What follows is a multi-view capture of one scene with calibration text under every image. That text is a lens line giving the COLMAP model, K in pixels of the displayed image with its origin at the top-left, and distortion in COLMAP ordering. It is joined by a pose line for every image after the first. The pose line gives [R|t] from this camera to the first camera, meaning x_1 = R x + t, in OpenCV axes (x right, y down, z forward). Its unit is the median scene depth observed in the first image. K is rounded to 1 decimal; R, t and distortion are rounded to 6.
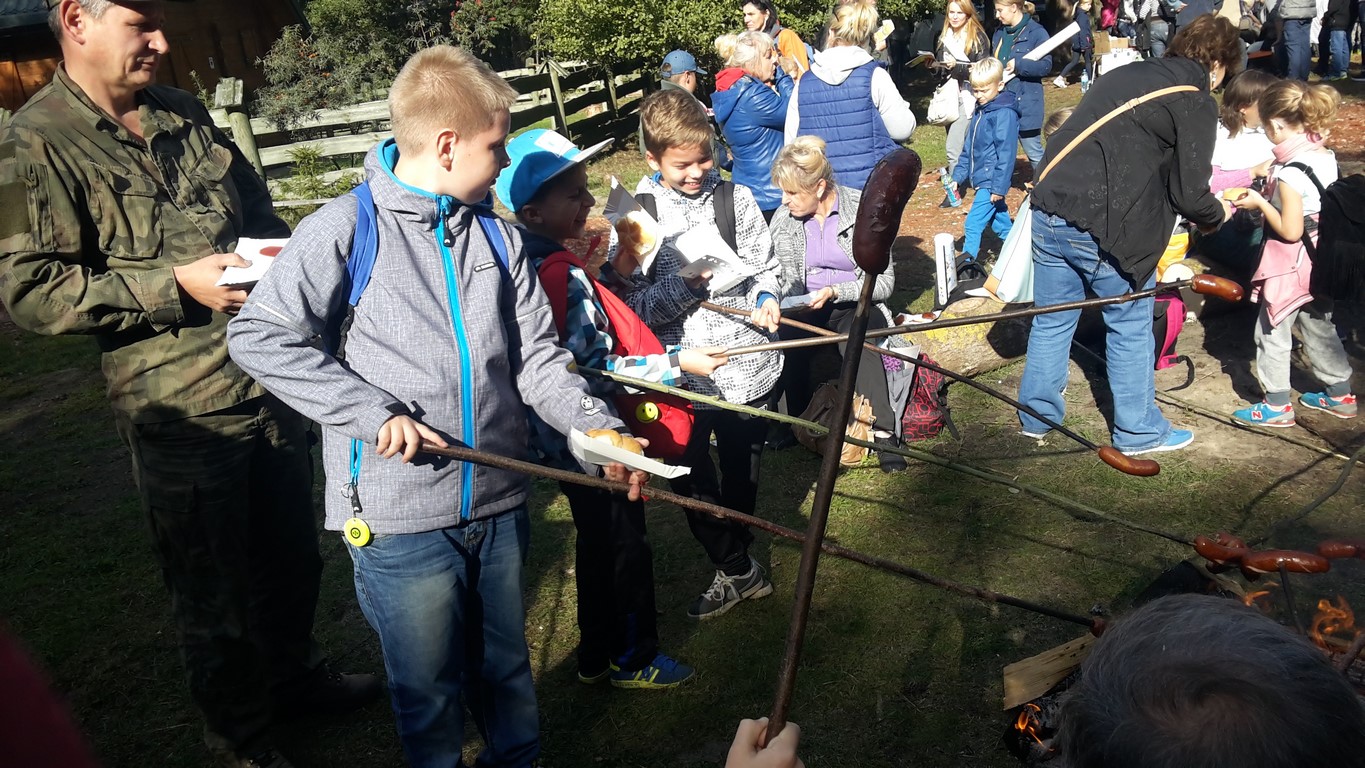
lens RADIAL K [[1122.0, 0, 677.7], [0, 1122.0, 377.9], [0, 0, 1]] dist [0.001580, -0.001188]
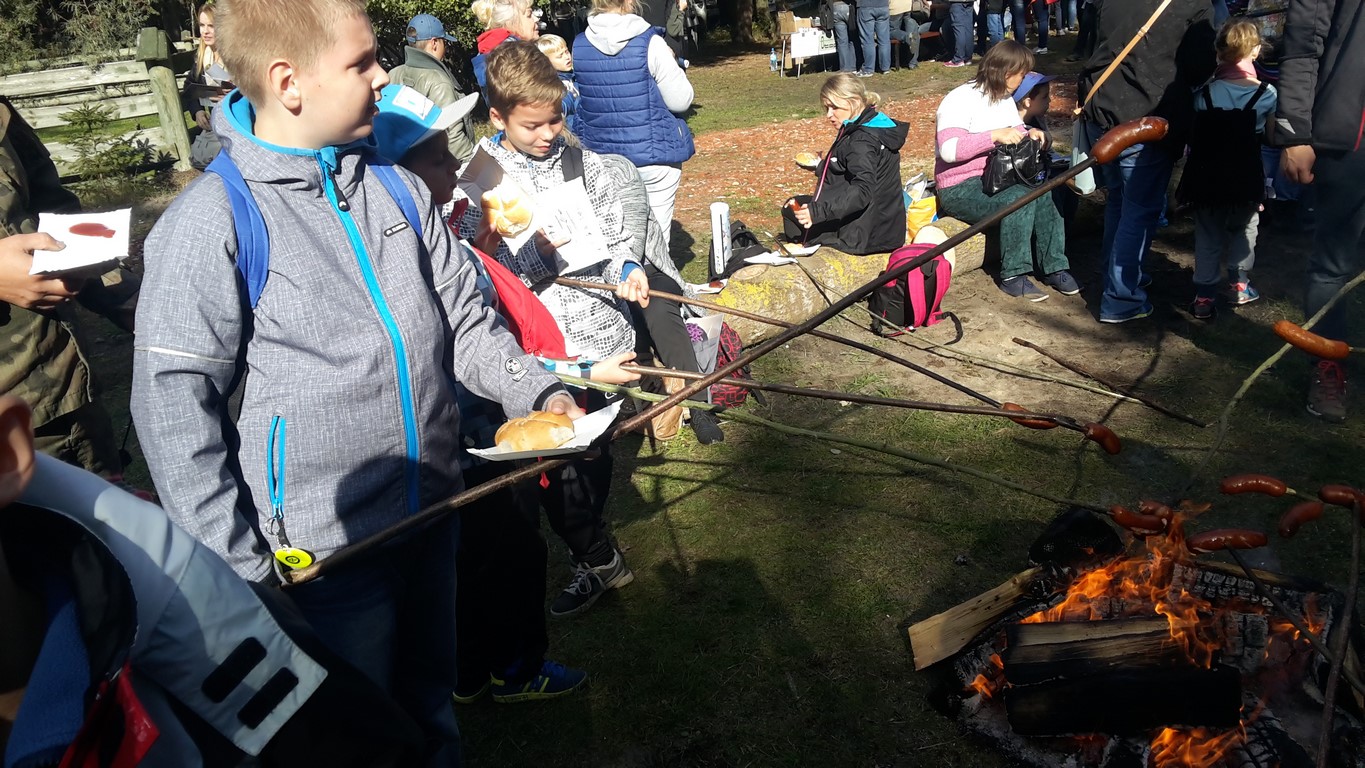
lens RADIAL K [[1122.0, 0, 677.7], [0, 1122.0, 377.9], [0, 0, 1]] dist [0.001580, -0.001188]
pose [[0.961726, -0.066727, 0.265764, -0.095237], [0.062088, 0.997736, 0.025825, -0.000799], [-0.266886, -0.008336, 0.963692, 0.060816]]
